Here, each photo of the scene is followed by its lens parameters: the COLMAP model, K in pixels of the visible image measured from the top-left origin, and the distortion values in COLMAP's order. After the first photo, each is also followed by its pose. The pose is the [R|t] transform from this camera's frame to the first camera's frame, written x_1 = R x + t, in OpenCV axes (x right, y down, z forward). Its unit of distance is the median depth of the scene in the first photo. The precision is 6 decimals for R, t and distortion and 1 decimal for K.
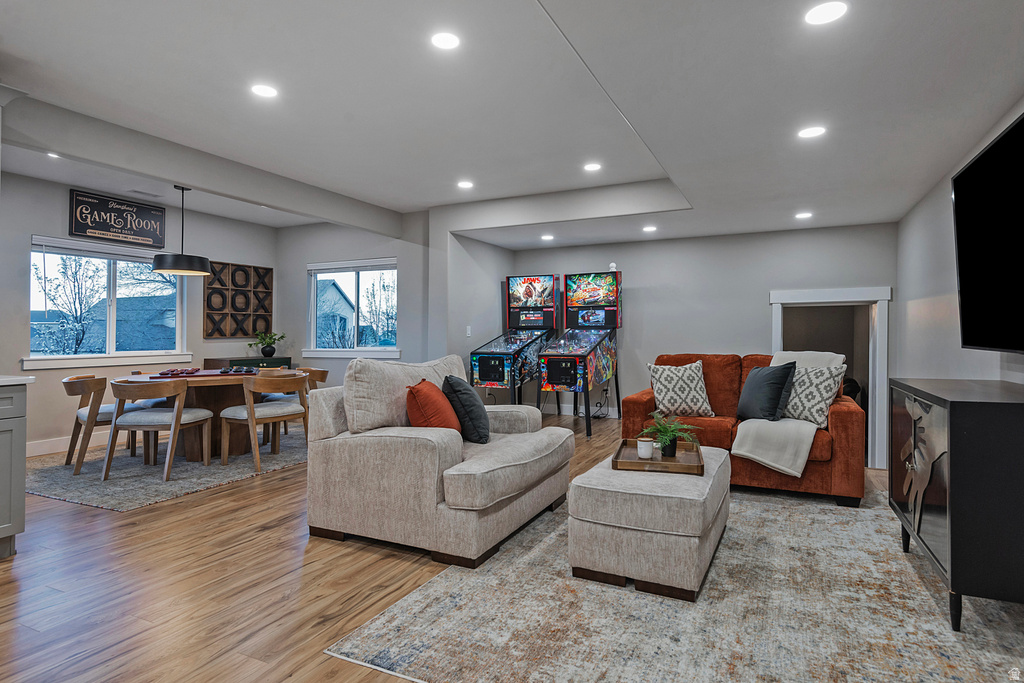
lens RADIAL K [[566.9, 0, 575.5], [0, 566.9, 336.1], [0, 0, 1]] dist [0.002558, -0.010712]
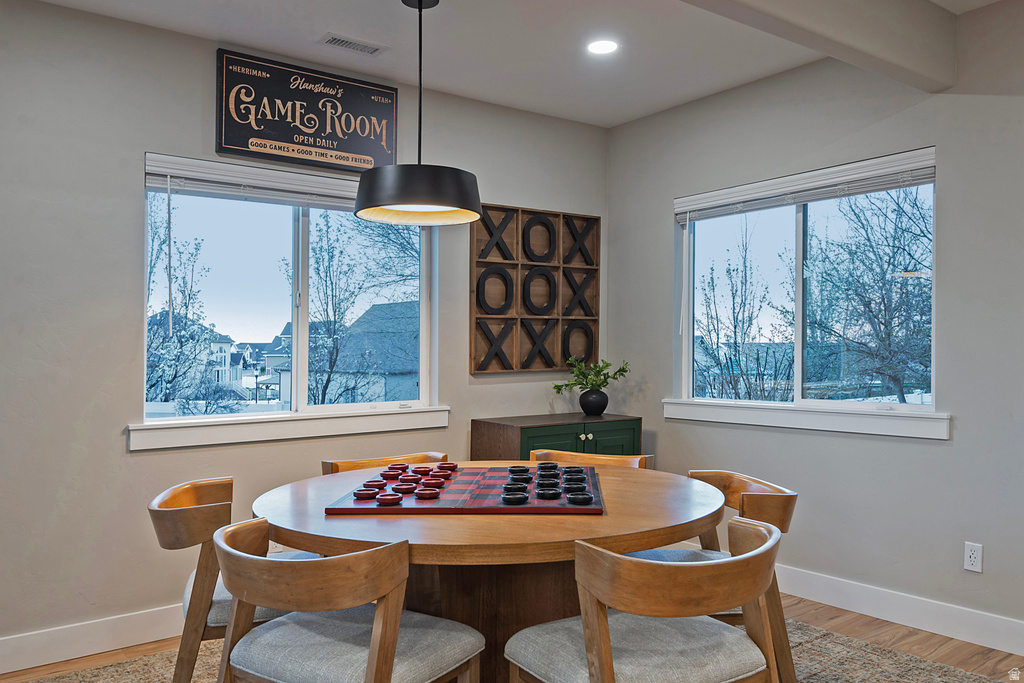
lens RADIAL K [[777.8, 0, 512.0], [0, 777.8, 341.5], [0, 0, 1]] dist [-0.003078, -0.000510]
pose [[0.856473, -0.005642, -0.516161, -0.297208], [0.001824, 0.999967, -0.007904, -0.017100], [0.516189, 0.005828, 0.856455, 0.469137]]
